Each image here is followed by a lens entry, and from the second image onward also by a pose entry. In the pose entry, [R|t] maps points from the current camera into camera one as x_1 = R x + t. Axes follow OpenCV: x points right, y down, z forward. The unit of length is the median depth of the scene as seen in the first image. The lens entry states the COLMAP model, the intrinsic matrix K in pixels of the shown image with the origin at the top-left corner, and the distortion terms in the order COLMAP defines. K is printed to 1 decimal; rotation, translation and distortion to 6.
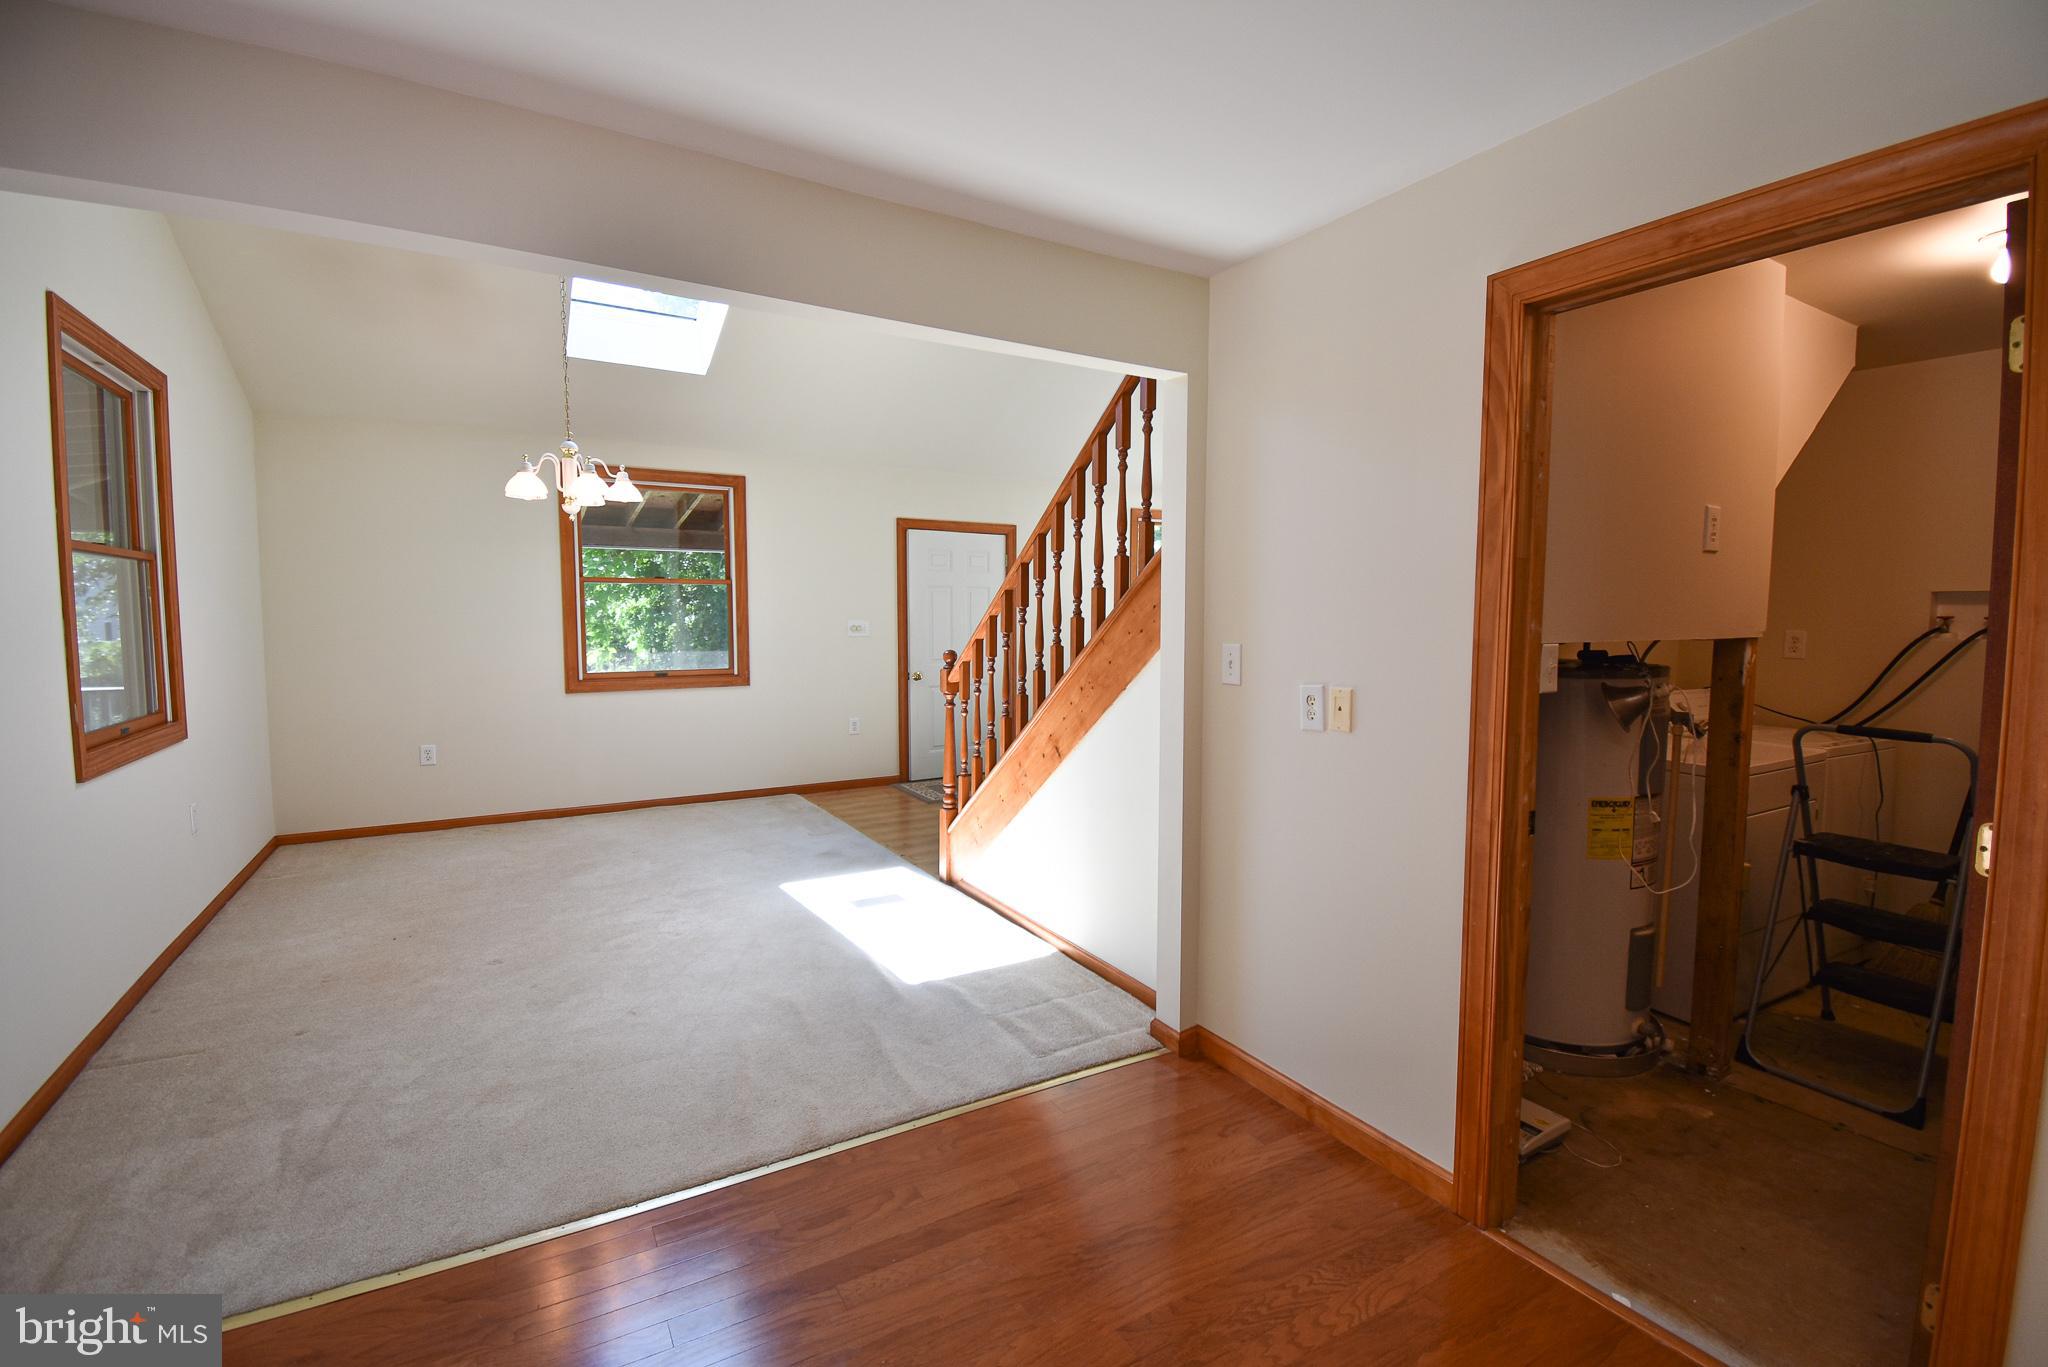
lens RADIAL K [[917.0, 0, 1027.9], [0, 917.0, 678.4], [0, 0, 1]] dist [0.019957, -0.025868]
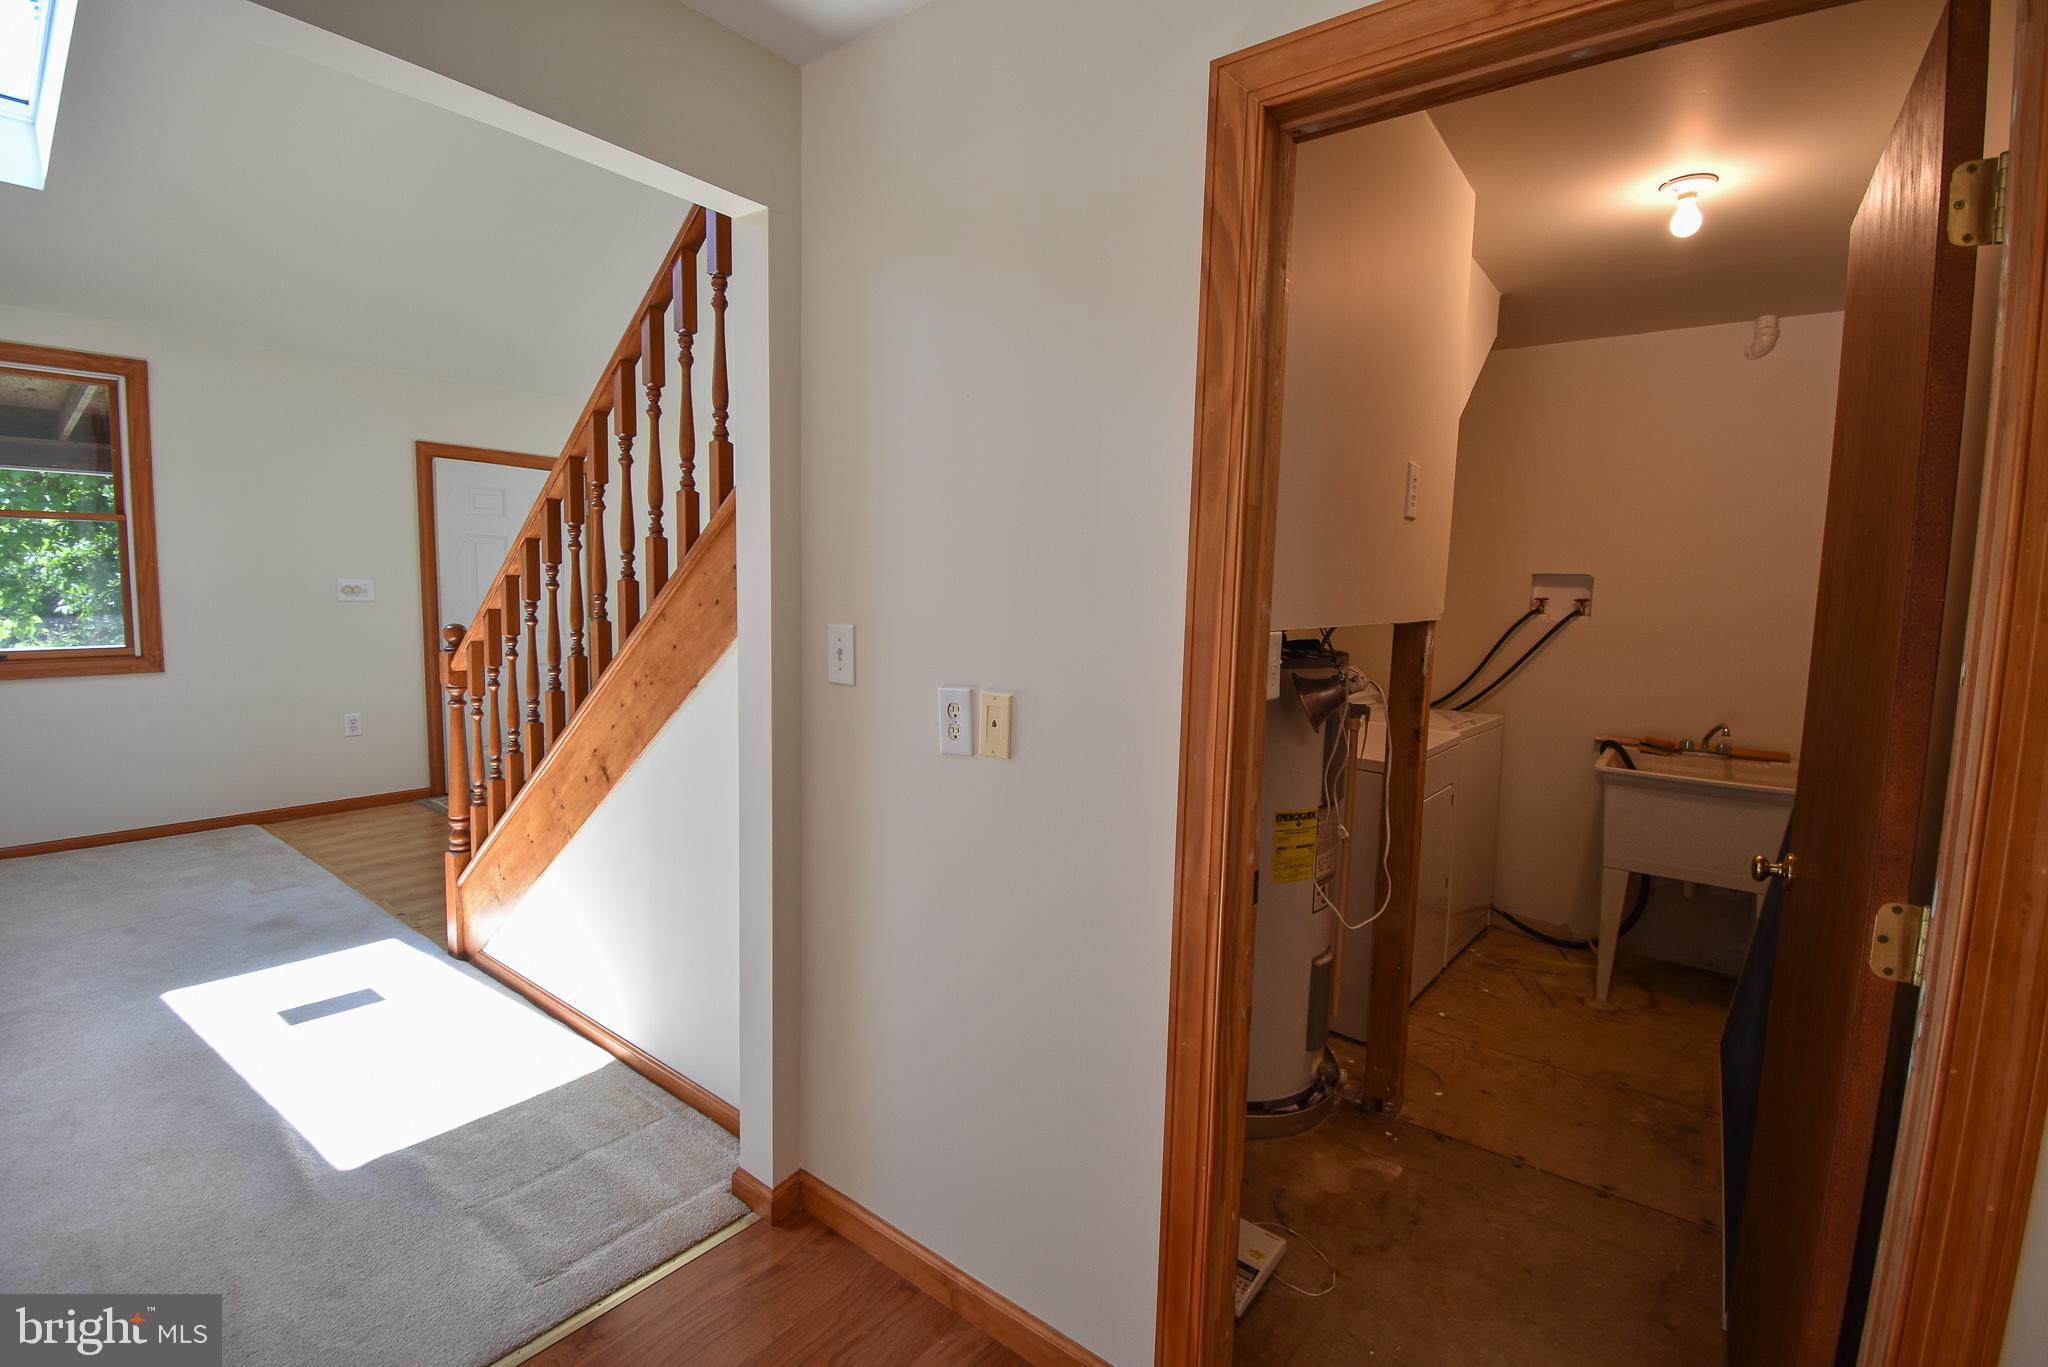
lens RADIAL K [[897.7, 0, 1032.3], [0, 897.7, 668.7], [0, 0, 1]] dist [0.021210, -0.026971]
pose [[0.927931, -0.013602, 0.372505, 0.091659], [0.003786, 0.999626, 0.027069, -0.019442], [-0.372734, -0.023708, 0.927635, 0.288449]]
